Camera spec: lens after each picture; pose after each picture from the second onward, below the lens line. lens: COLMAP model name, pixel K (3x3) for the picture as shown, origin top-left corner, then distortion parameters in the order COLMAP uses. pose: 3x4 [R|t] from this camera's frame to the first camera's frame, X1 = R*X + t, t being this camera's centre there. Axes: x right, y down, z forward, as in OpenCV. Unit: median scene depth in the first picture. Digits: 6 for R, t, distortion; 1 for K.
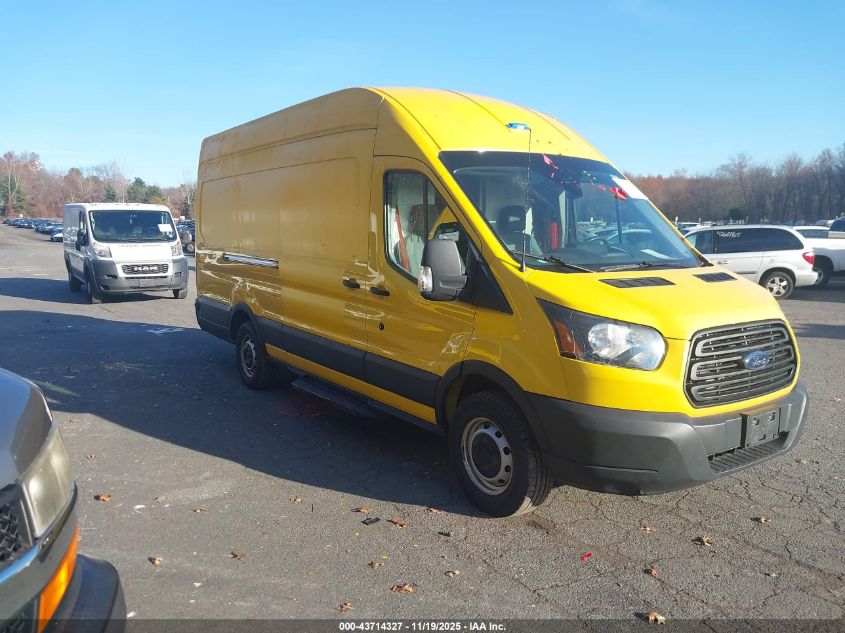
lens RADIAL K [[668.5, 0, 417.1], [0, 668.5, 320.9], [0, 0, 1]] dist [0.007995, -0.033465]
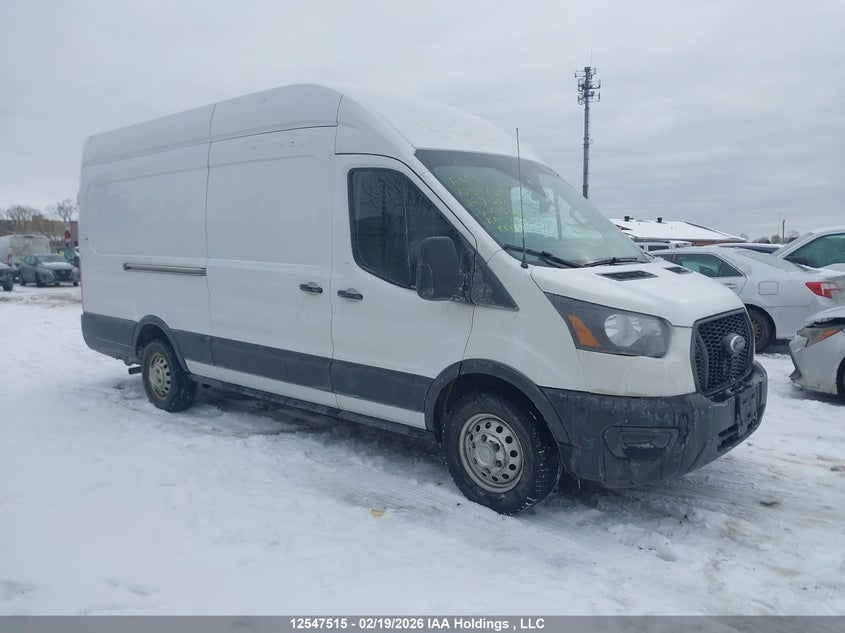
lens RADIAL K [[668.5, 0, 419.7], [0, 668.5, 310.4], [0, 0, 1]] dist [0.007995, -0.033465]
pose [[0.969440, -0.038726, 0.242252, -0.230033], [0.046604, 0.998552, -0.026870, 0.009668], [-0.240861, 0.037339, 0.969841, 0.063845]]
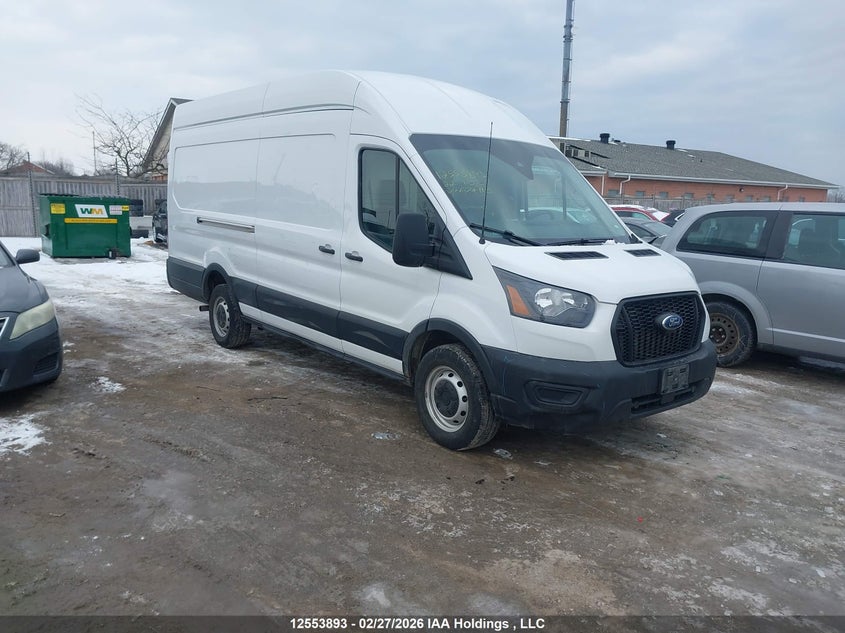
lens RADIAL K [[668.5, 0, 416.5], [0, 668.5, 323.8], [0, 0, 1]] dist [0.007995, -0.033465]
pose [[0.996591, 0.018948, 0.080301, -0.045732], [-0.023058, 0.998454, 0.050567, 0.010289], [-0.079219, -0.052246, 0.995487, -0.156929]]
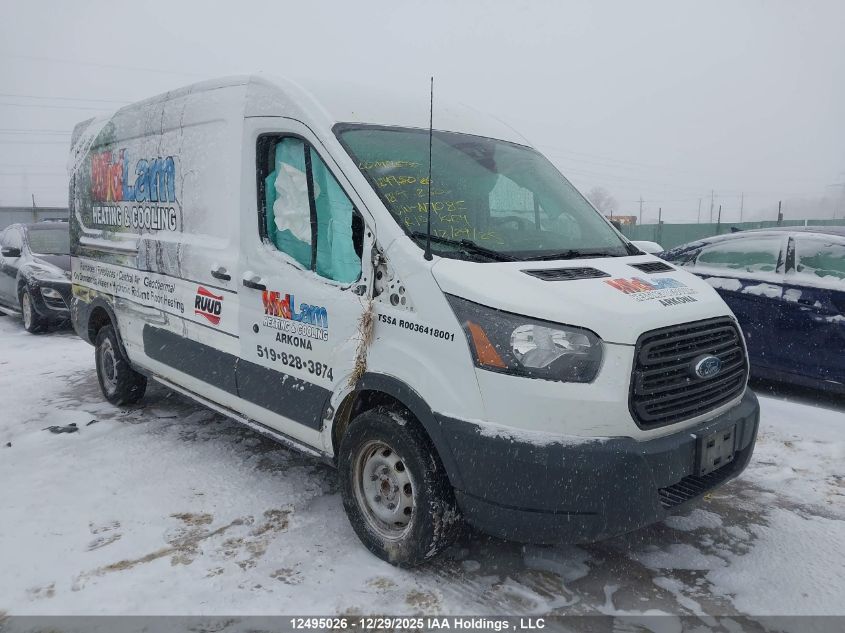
lens RADIAL K [[668.5, 0, 424.4], [0, 668.5, 315.3], [0, 0, 1]] dist [0.007995, -0.033465]
pose [[0.989150, -0.008565, 0.146662, 0.036033], [0.009049, 0.999956, -0.002636, -0.005138], [-0.146633, 0.003935, 0.989183, 0.210769]]
